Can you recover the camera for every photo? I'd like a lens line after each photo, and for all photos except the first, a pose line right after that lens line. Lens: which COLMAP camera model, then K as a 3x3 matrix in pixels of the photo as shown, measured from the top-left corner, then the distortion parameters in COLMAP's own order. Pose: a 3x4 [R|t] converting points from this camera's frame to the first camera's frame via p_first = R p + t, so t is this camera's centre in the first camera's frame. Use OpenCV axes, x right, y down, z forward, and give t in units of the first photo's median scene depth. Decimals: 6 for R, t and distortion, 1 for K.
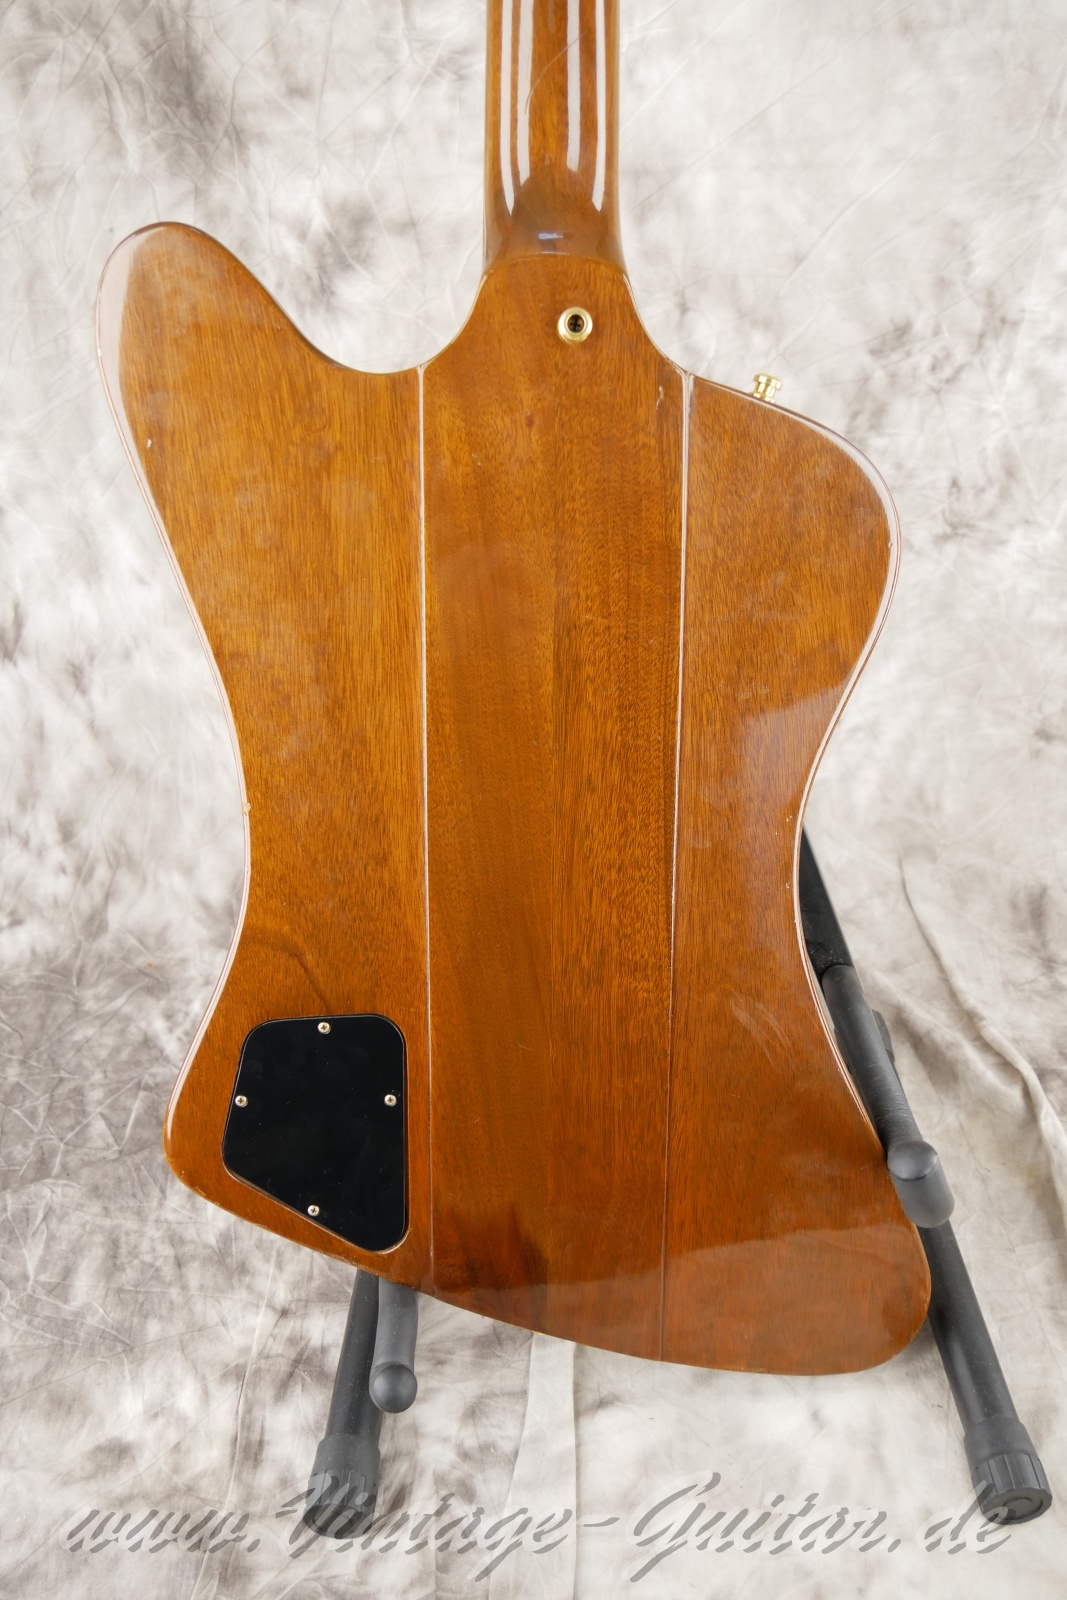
lens RADIAL K [[1443.9, 0, 534.1], [0, 1443.9, 856.6], [0, 0, 1]] dist [-0.077726, 0.045556]
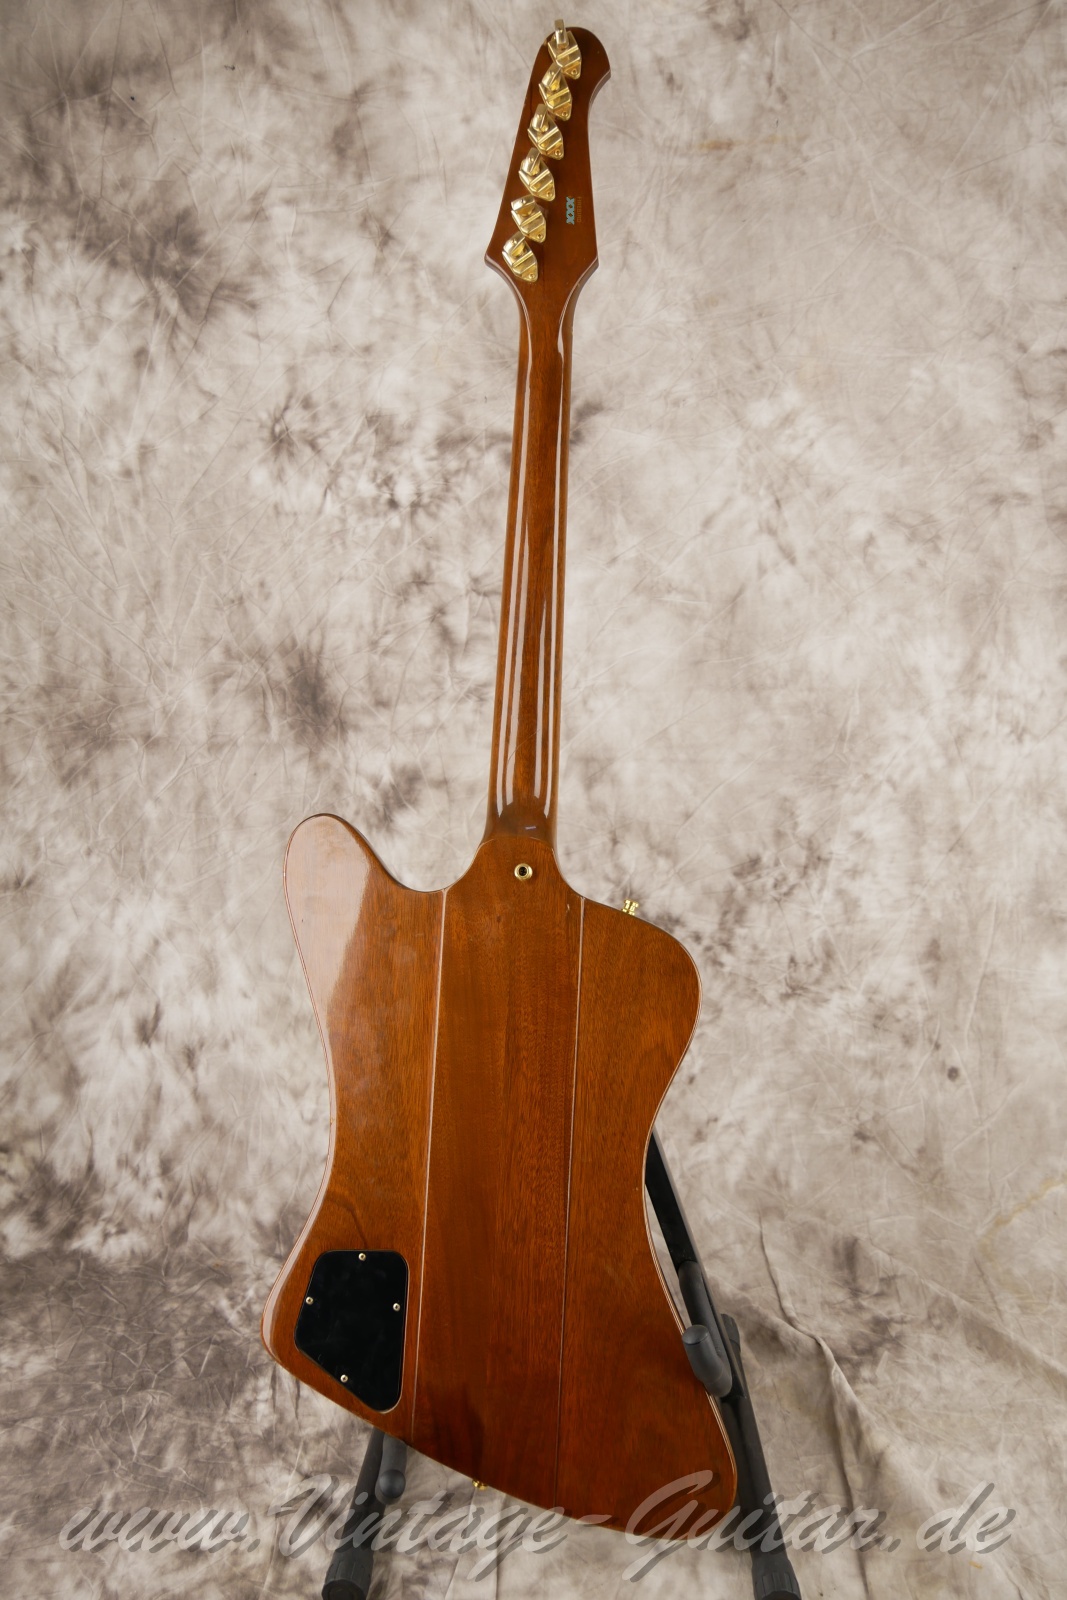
lens RADIAL K [[1453.9, 0, 544.0], [0, 1453.9, 780.5], [0, 0, 1]] dist [-0.086937, 0.082293]
pose [[0.998479, 0.055029, -0.003465, 0.029487], [-0.052768, 0.935444, -0.349513, 0.113141], [-0.015992, 0.349164, 0.936925, -0.511307]]
